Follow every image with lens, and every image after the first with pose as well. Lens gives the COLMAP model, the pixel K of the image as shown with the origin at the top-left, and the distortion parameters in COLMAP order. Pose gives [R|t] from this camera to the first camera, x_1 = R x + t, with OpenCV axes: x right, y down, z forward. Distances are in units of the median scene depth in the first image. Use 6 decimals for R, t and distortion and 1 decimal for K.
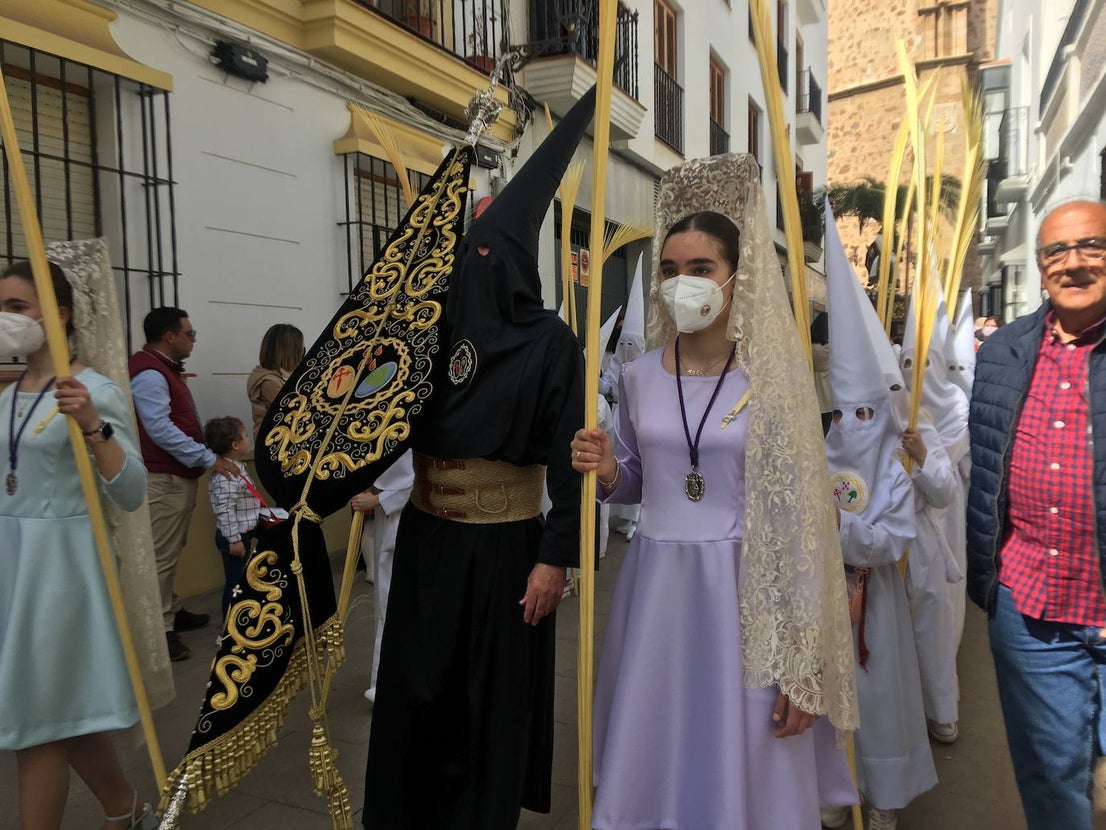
lens RADIAL K [[839.7, 0, 553.0], [0, 839.7, 415.0], [0, 0, 1]] dist [0.005202, 0.001125]
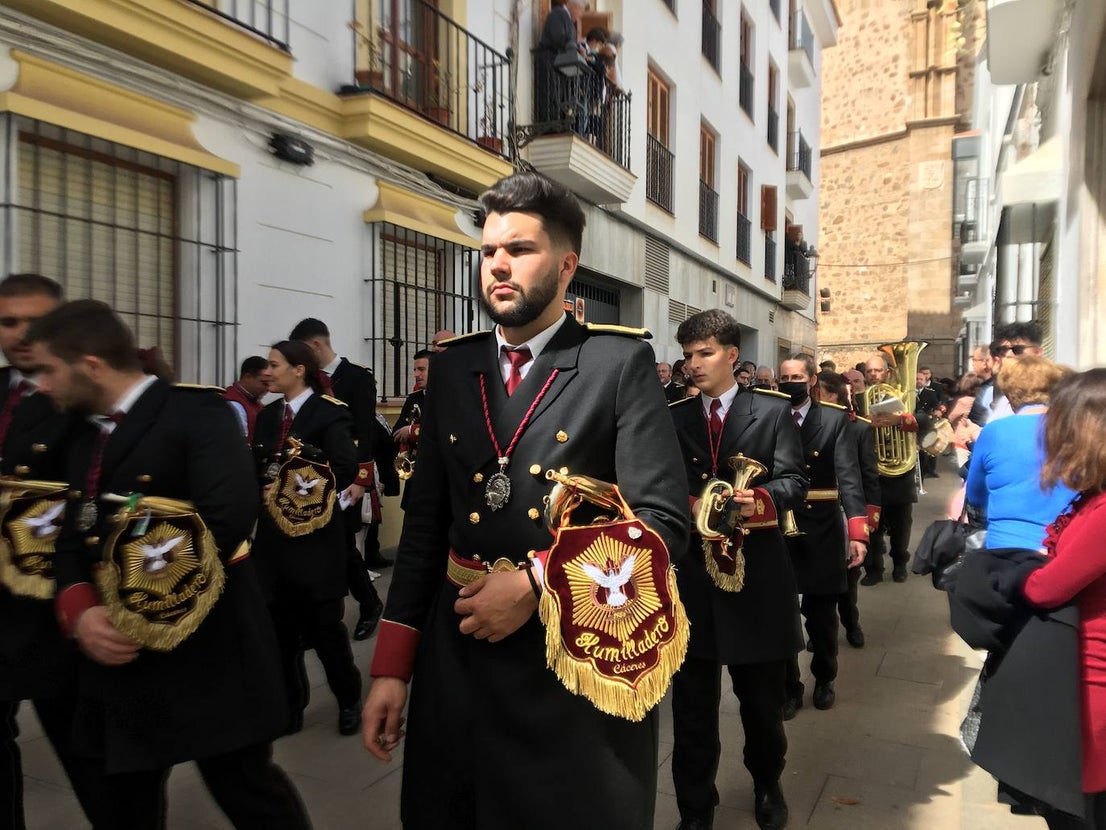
lens RADIAL K [[908.6, 0, 589.6], [0, 908.6, 411.9], [0, 0, 1]] dist [0.066977, 0.000160]
pose [[0.999169, 0.027889, 0.029712, 0.017957], [-0.026631, 0.998766, -0.041916, 0.002479], [-0.030844, 0.041090, 0.998679, -0.187401]]
